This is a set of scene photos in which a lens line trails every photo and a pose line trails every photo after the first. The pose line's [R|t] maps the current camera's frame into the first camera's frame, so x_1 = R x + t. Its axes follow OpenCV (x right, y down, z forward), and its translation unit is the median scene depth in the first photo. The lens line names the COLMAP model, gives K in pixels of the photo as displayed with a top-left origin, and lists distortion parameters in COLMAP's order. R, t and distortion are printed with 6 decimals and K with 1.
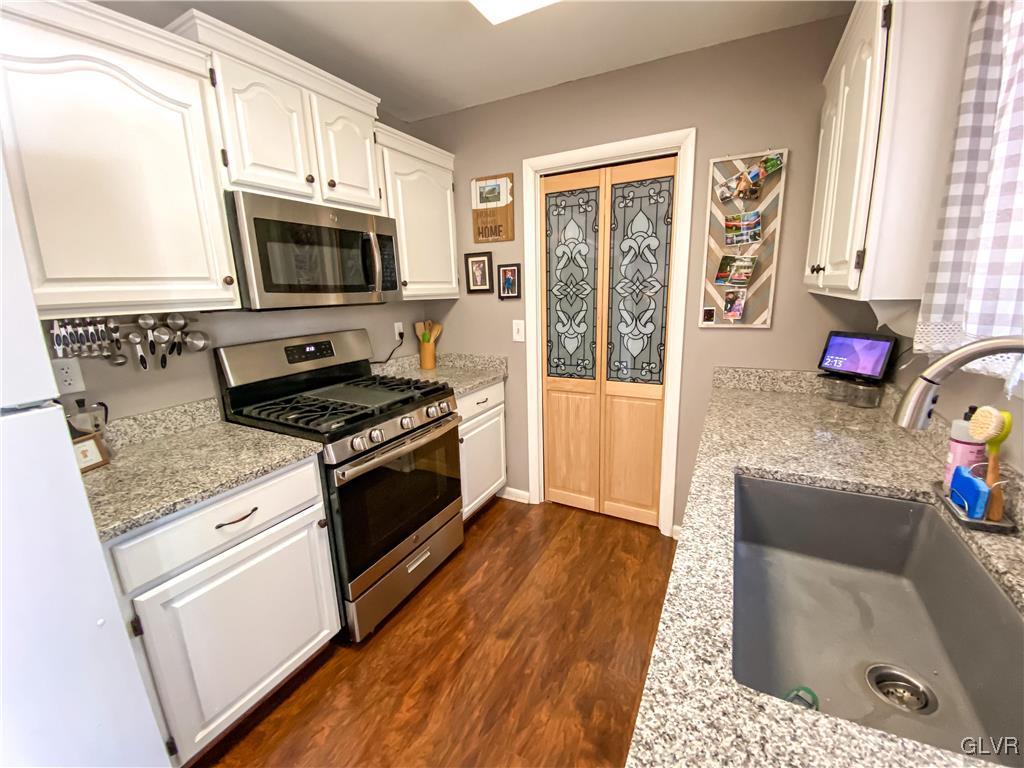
lens RADIAL K [[404.6, 0, 511.5], [0, 404.6, 388.3], [0, 0, 1]] dist [0.027059, -0.024142]
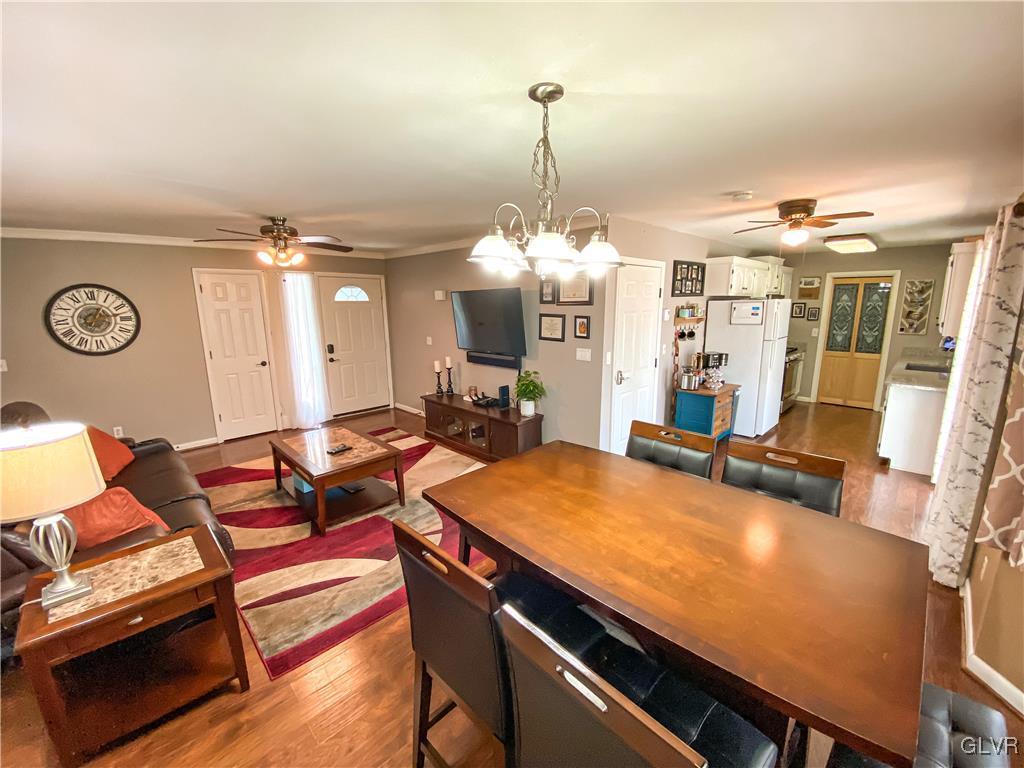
lens RADIAL K [[407.7, 0, 523.4], [0, 407.7, 384.0], [0, 0, 1]] dist [0.017444, -0.013363]
pose [[0.941272, 0.087622, -0.326081, -0.967816], [-0.097757, 0.995100, -0.014792, 0.463908], [0.323187, 0.045800, 0.945226, -2.363914]]
